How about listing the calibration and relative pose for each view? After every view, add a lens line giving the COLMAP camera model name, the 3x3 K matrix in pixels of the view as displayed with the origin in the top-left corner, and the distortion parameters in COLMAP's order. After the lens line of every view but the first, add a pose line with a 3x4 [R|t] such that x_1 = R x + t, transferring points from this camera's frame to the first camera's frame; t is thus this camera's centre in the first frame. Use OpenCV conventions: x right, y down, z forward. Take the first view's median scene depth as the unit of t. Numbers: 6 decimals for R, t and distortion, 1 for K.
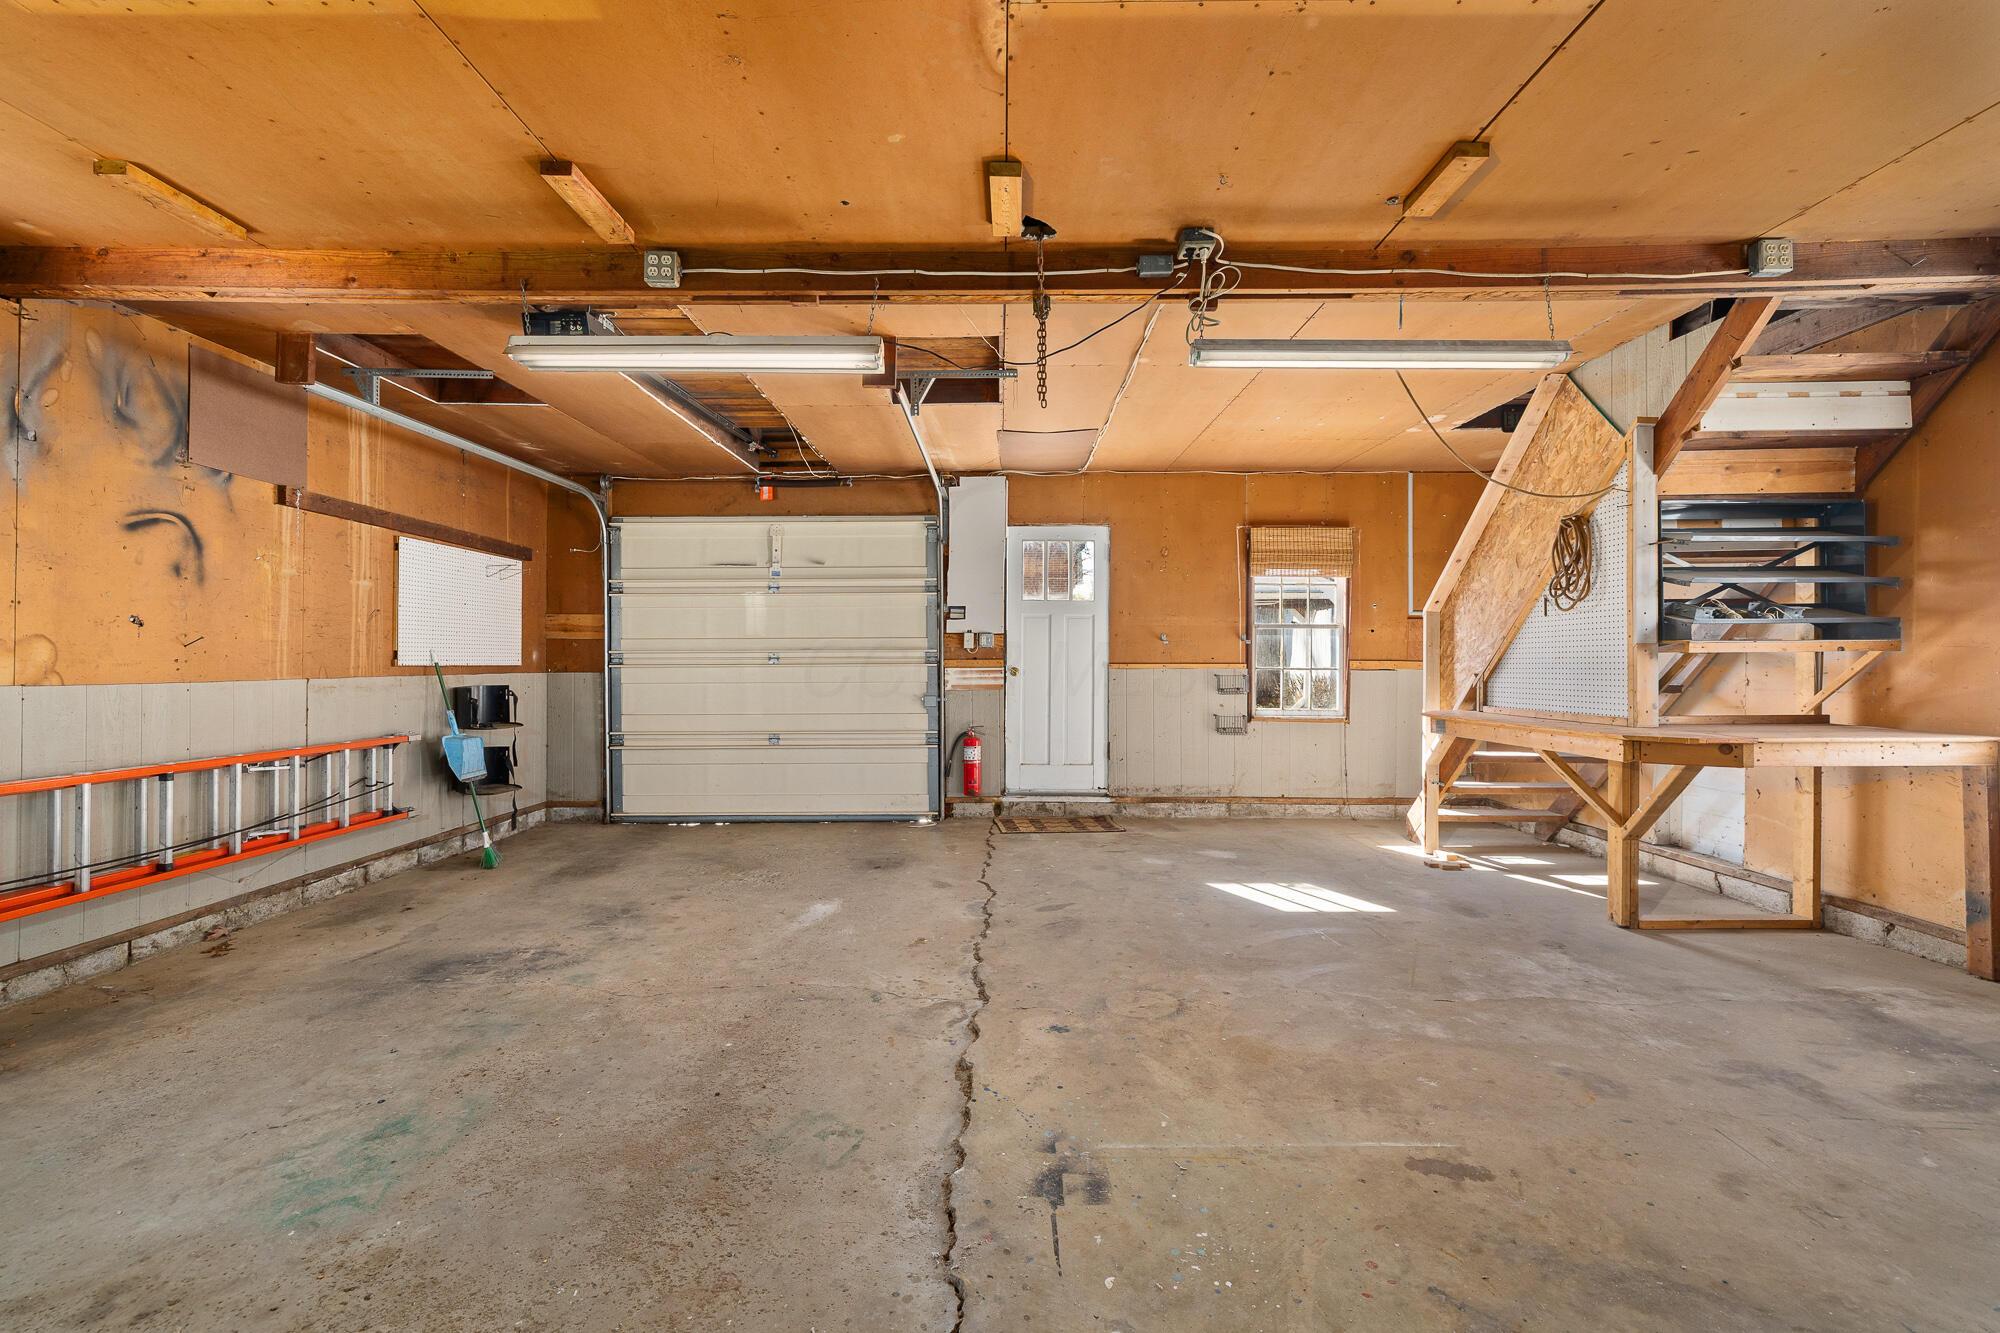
lens RADIAL K [[834.9, 0, 995.0], [0, 834.9, 660.7], [0, 0, 1]] dist [0.000594, 0.000083]
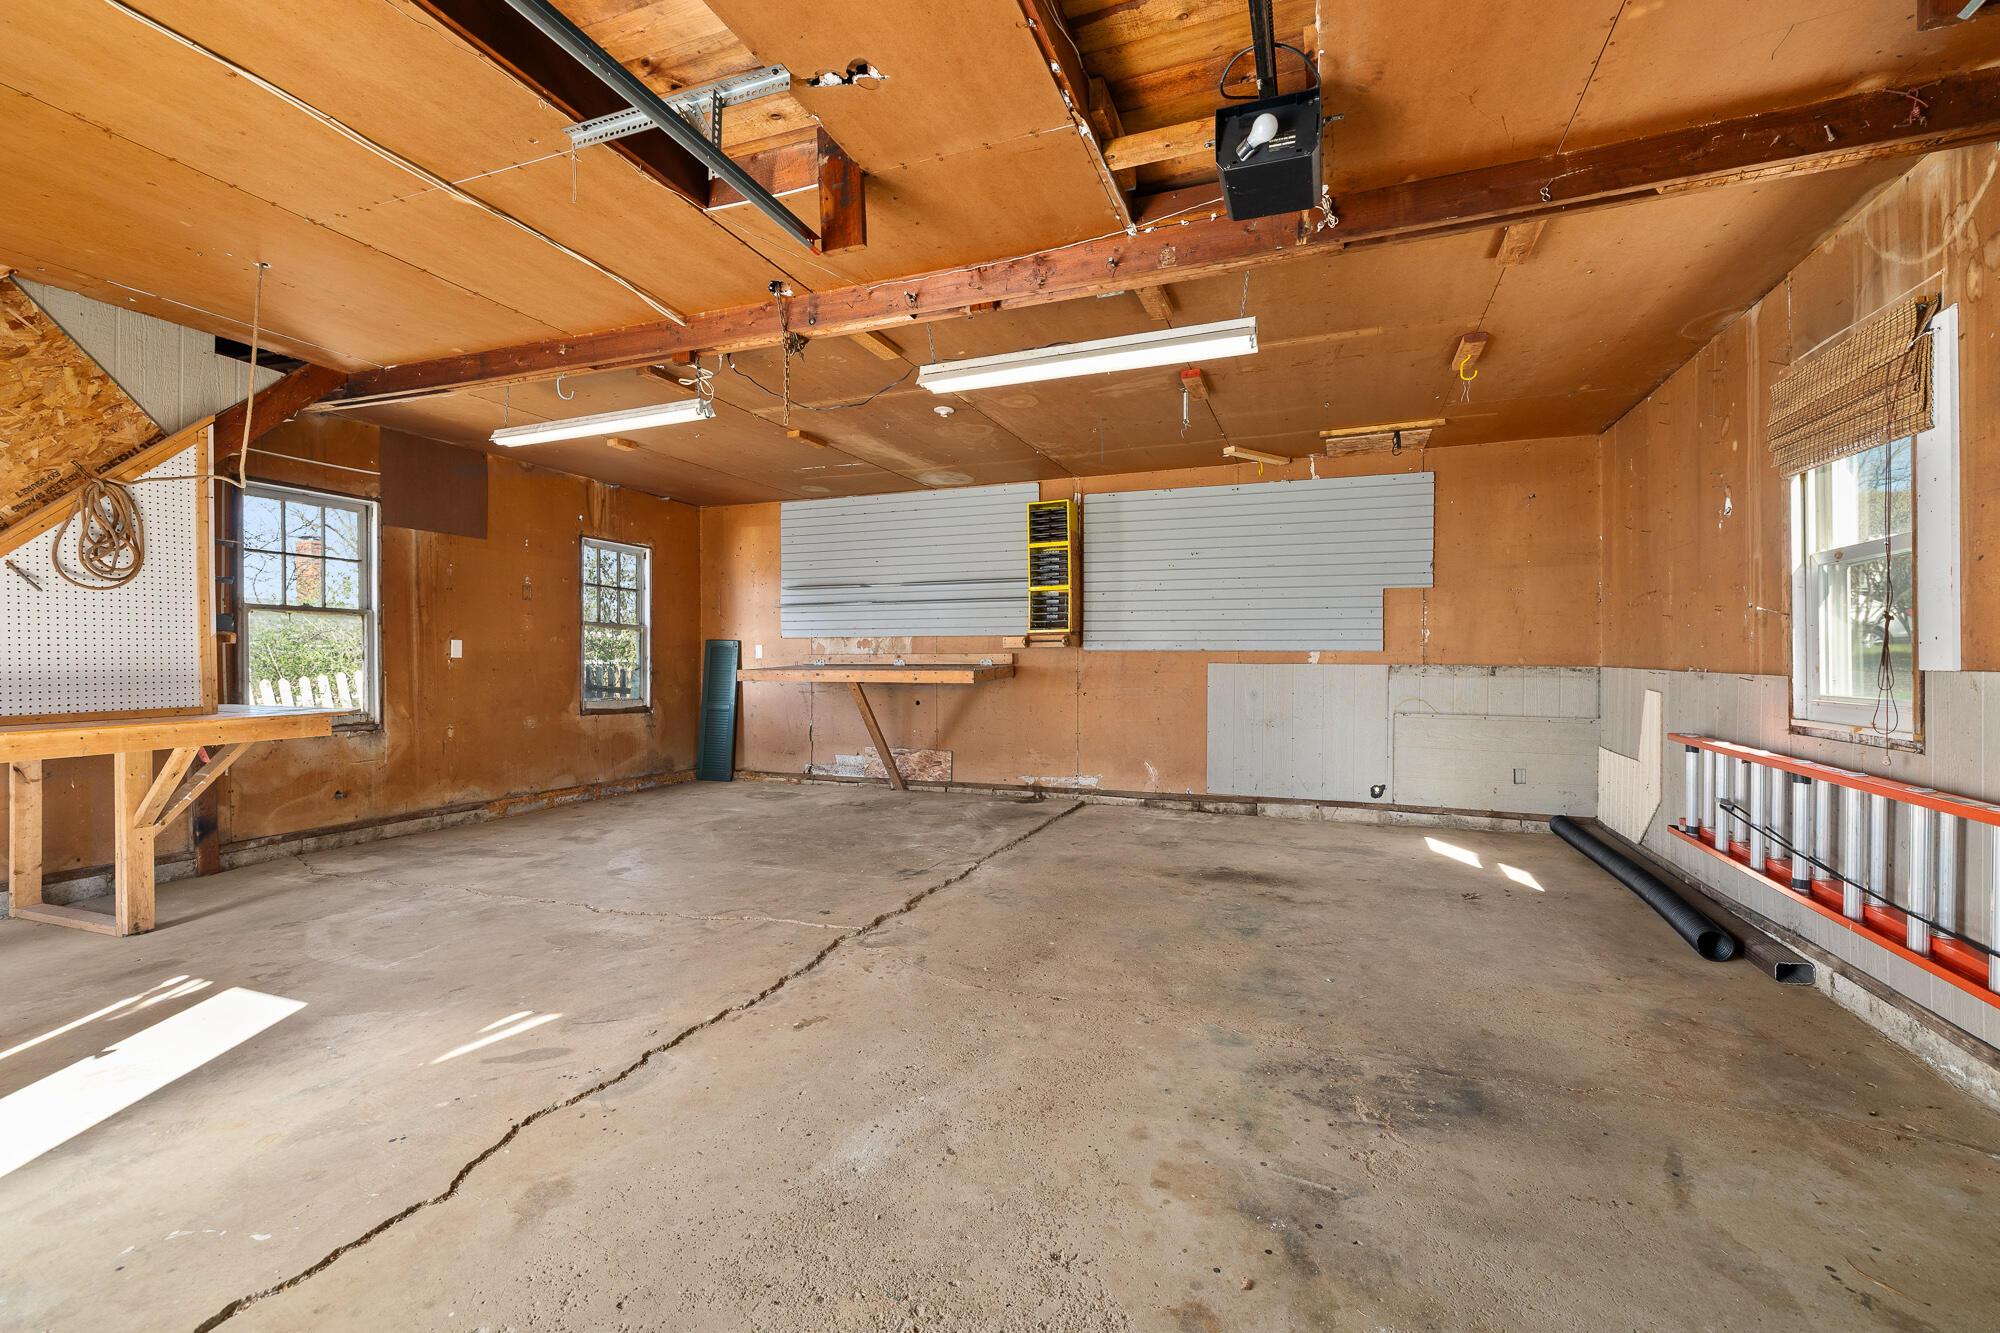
lens RADIAL K [[834.9, 0, 1002.0], [0, 834.9, 662.9], [0, 0, 1]] dist [0.000594, 0.000083]
pose [[-0.933298, 0.000198, 0.359104, -0.605896], [0.001667, 0.999991, 0.003782, 0.017722], [-0.359100, 0.004128, -0.933290, 1.902551]]
